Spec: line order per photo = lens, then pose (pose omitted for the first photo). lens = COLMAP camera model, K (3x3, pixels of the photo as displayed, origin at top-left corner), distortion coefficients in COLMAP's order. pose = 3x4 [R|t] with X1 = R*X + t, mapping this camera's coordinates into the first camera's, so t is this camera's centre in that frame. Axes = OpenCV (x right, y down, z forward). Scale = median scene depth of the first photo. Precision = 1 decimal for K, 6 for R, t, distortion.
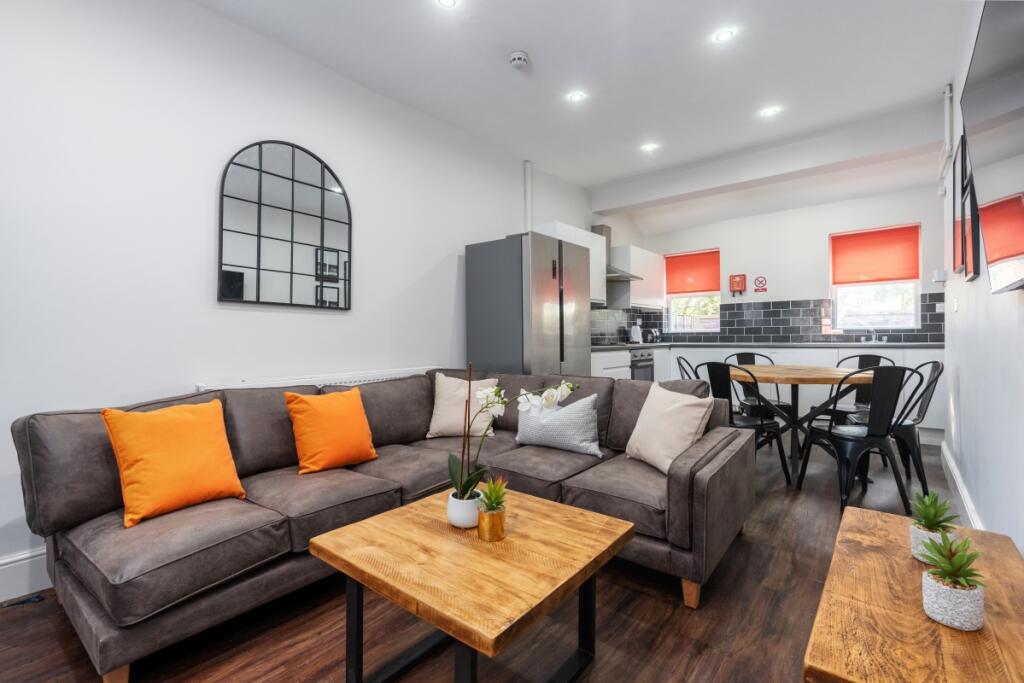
lens RADIAL K [[458.0, 0, 512.0], [0, 458.0, 341.5], [0, 0, 1]] dist [0.000257, 0.000134]
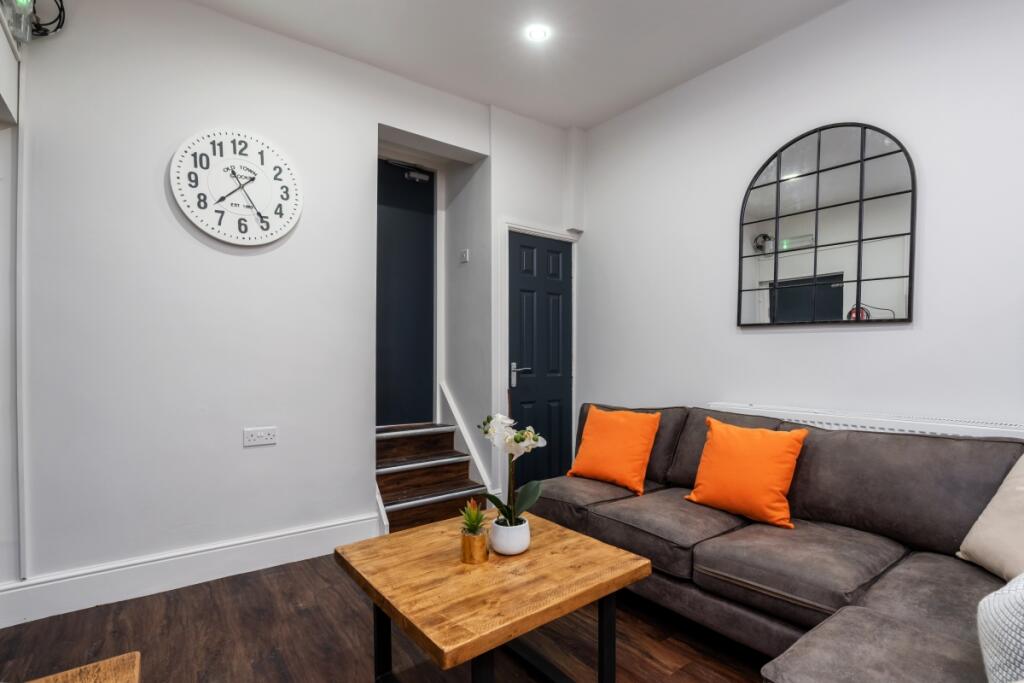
lens RADIAL K [[485.1, 0, 512.0], [0, 485.1, 341.5], [0, 0, 1]] dist [-0.001432, -0.000524]
pose [[-0.236917, -0.030323, -0.971057, 0.458663], [-0.018080, 0.999477, -0.026799, -0.010830], [0.971362, 0.011207, -0.237342, 0.621292]]
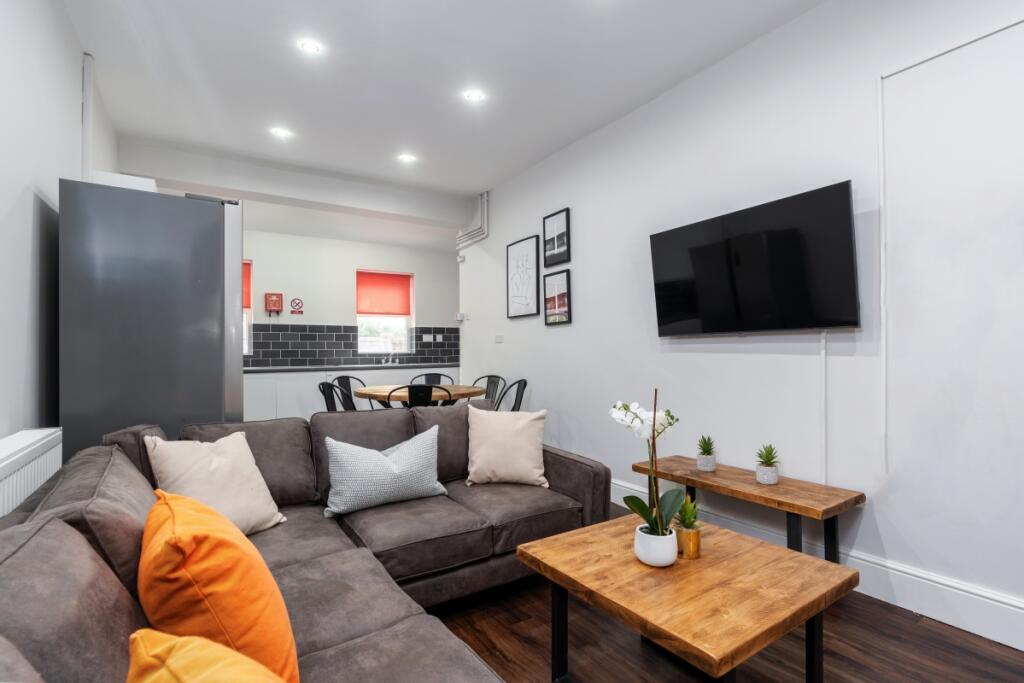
lens RADIAL K [[485.1, 0, 512.0], [0, 485.1, 341.5], [0, 0, 1]] dist [-0.001432, -0.000524]
pose [[0.291949, 0.029584, 0.955976, -0.564928], [0.018319, 0.999165, -0.036515, -0.007672], [-0.956258, 0.028173, 0.291163, 0.489598]]
